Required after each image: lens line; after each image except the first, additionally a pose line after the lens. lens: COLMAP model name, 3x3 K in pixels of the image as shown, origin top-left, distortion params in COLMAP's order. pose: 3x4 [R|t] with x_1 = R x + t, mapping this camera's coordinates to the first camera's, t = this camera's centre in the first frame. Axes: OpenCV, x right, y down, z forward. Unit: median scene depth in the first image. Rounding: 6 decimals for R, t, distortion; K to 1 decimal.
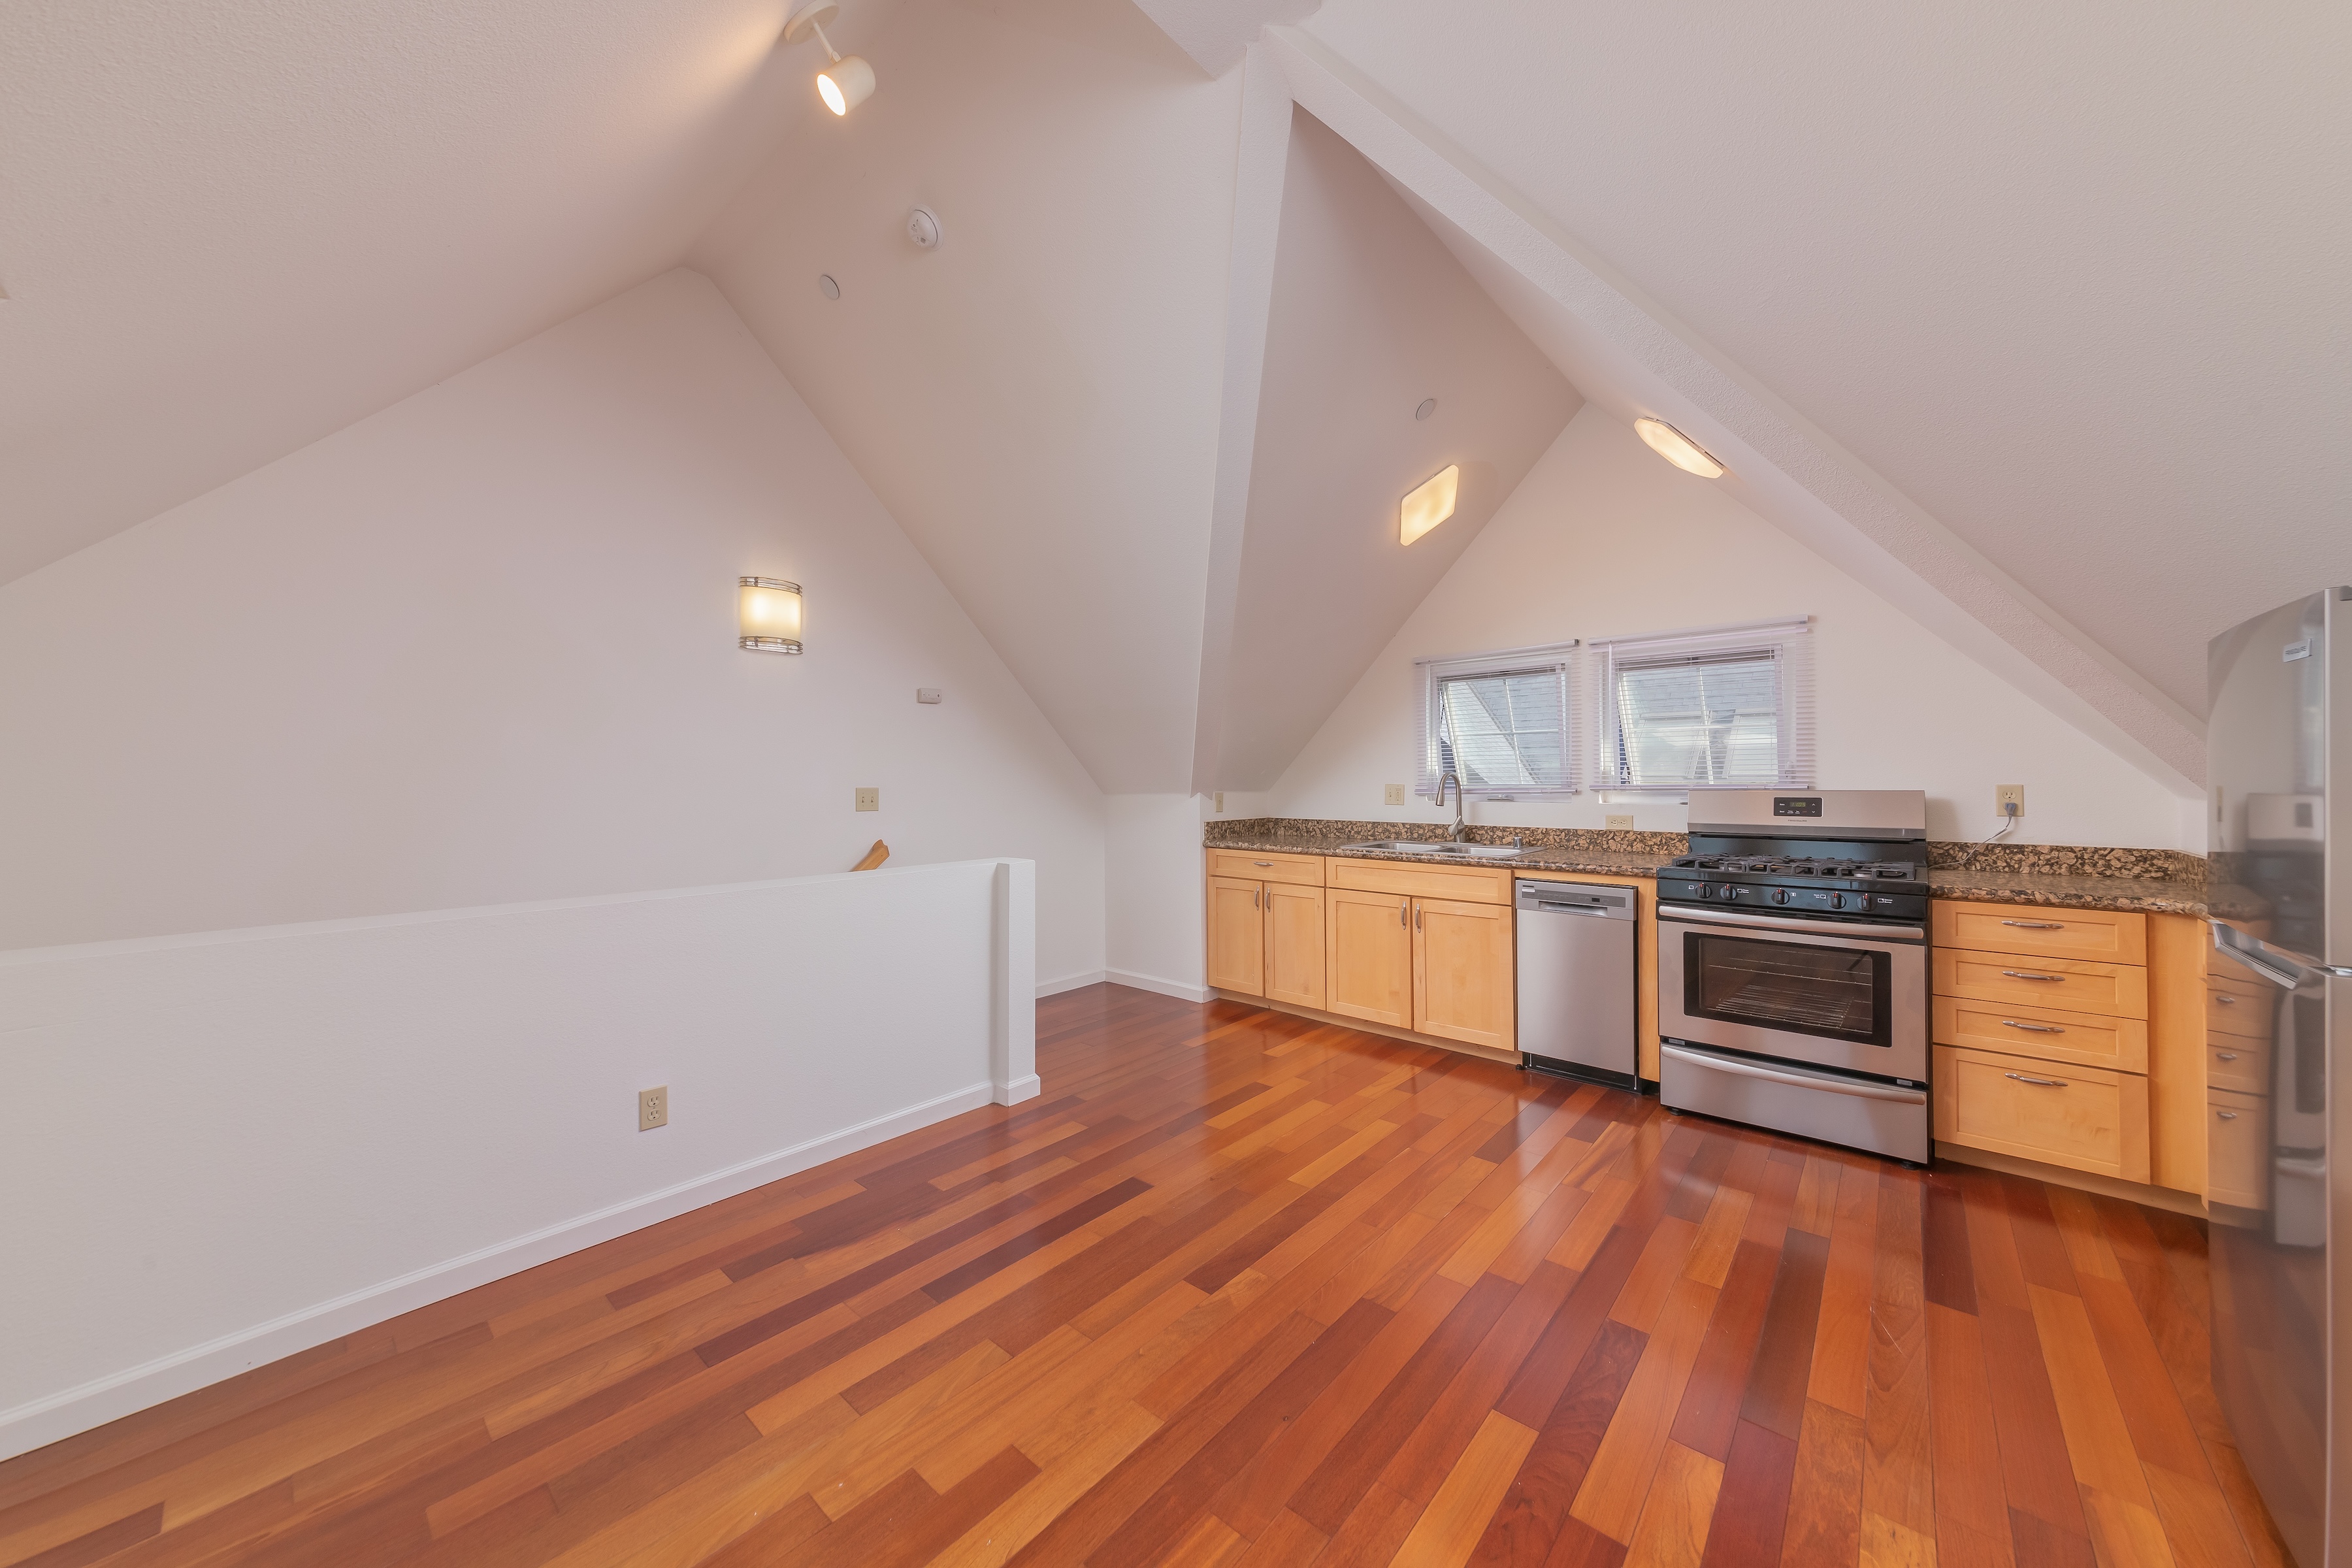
lens RADIAL K [[833.2, 0, 1178.3], [0, 833.2, 780.8], [0, 0, 1]] dist [-0.000612, 0.000080]
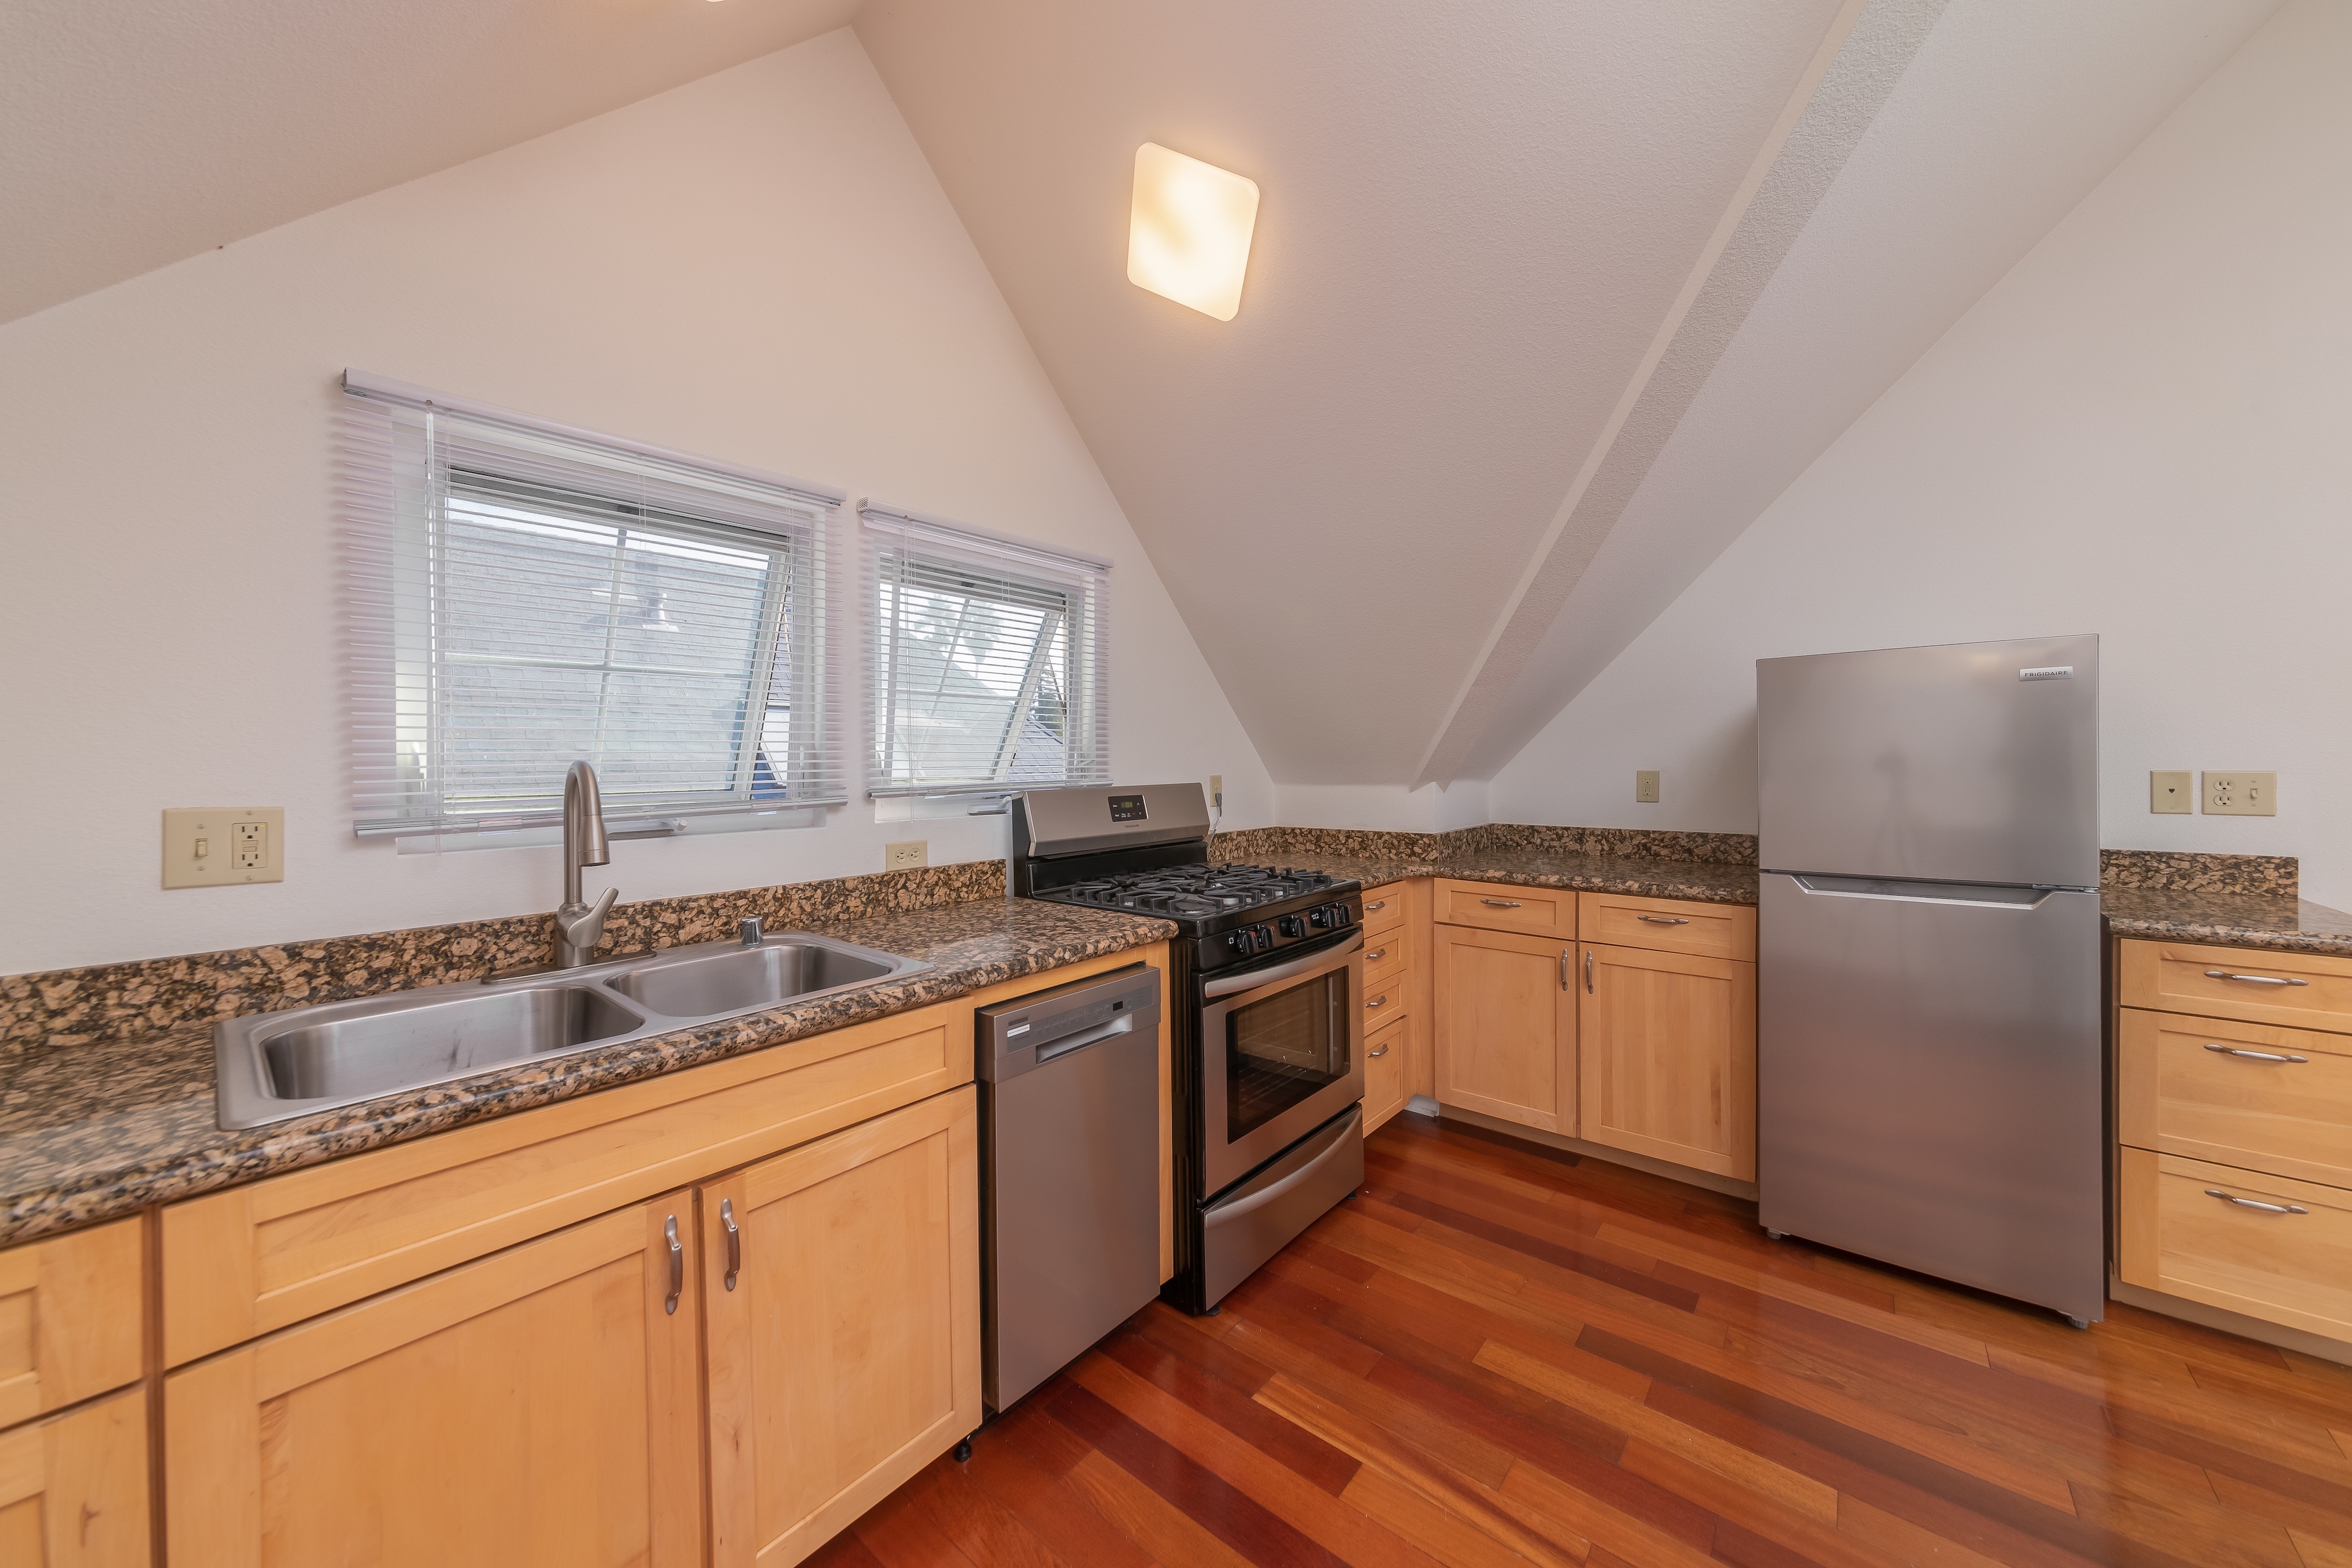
lens RADIAL K [[833.2, 0, 1172.6], [0, 833.2, 771.0], [0, 0, 1]] dist [-0.000612, 0.000080]
pose [[-0.030534, -0.002777, 0.999530, -0.016793], [0.018622, 0.999821, 0.003347, -0.003722], [-0.999360, 0.018716, -0.030477, 0.847600]]
